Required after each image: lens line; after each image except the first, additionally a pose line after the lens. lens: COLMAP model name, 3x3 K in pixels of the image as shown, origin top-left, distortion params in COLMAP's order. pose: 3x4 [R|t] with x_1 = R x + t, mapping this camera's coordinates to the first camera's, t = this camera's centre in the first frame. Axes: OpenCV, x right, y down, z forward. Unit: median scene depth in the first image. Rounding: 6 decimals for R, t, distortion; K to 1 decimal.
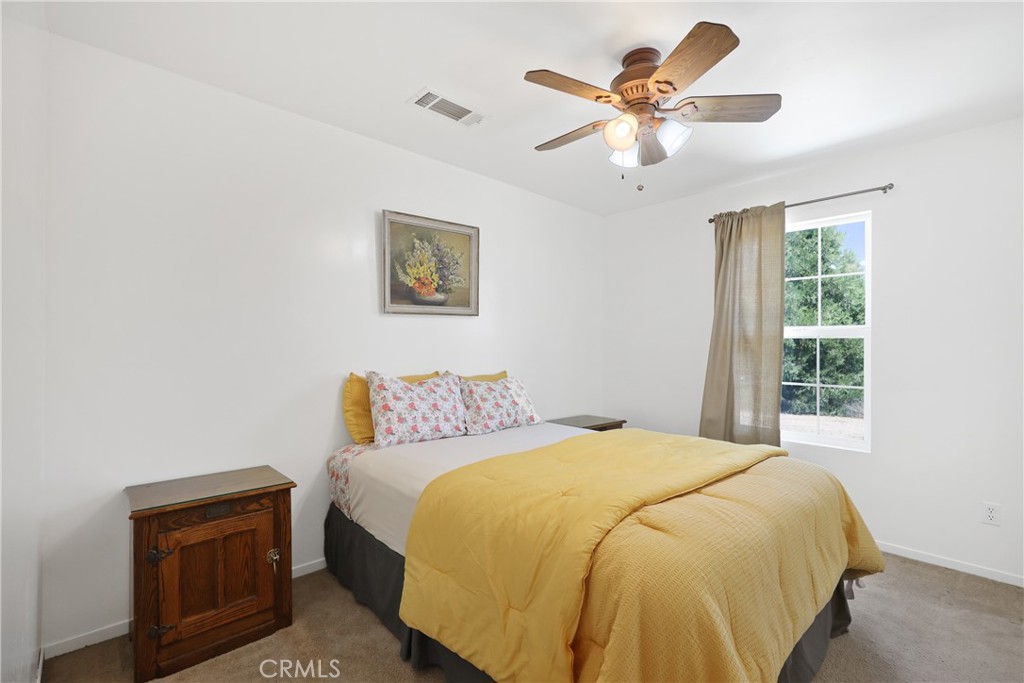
lens RADIAL K [[461.5, 0, 514.3], [0, 461.5, 341.3], [0, 0, 1]] dist [-0.000758, 0.000863]
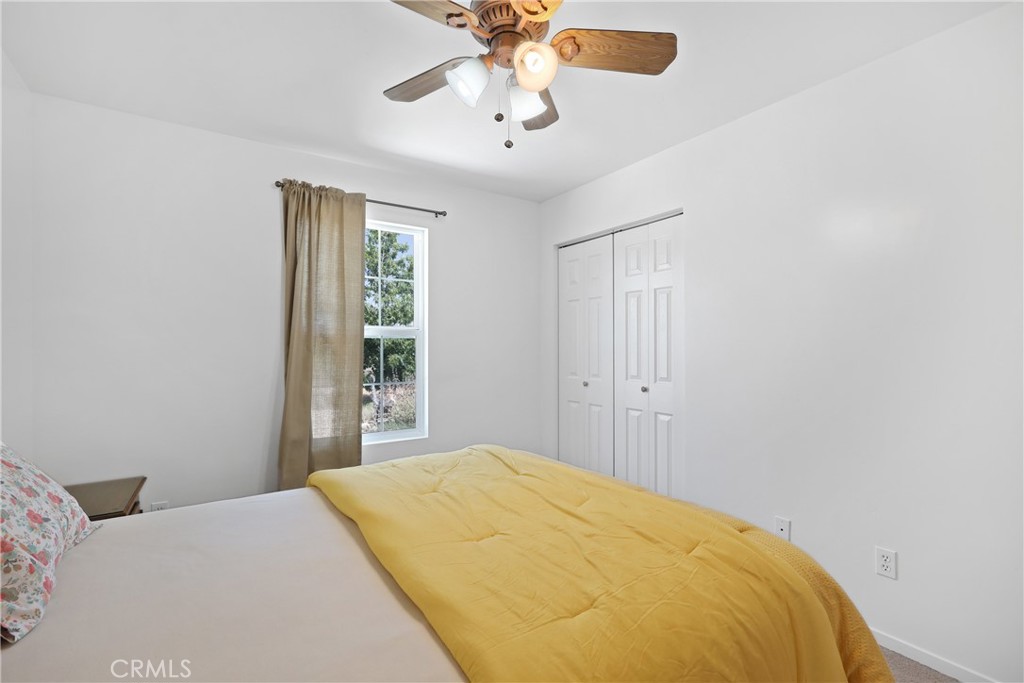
lens RADIAL K [[461.5, 0, 516.4], [0, 461.5, 342.3], [0, 0, 1]] dist [-0.000758, 0.000863]
pose [[0.150378, -0.003001, 0.988624, -0.303446], [-0.010220, 0.999937, 0.004590, -0.004482], [-0.988576, -0.010794, 0.150338, 0.529454]]
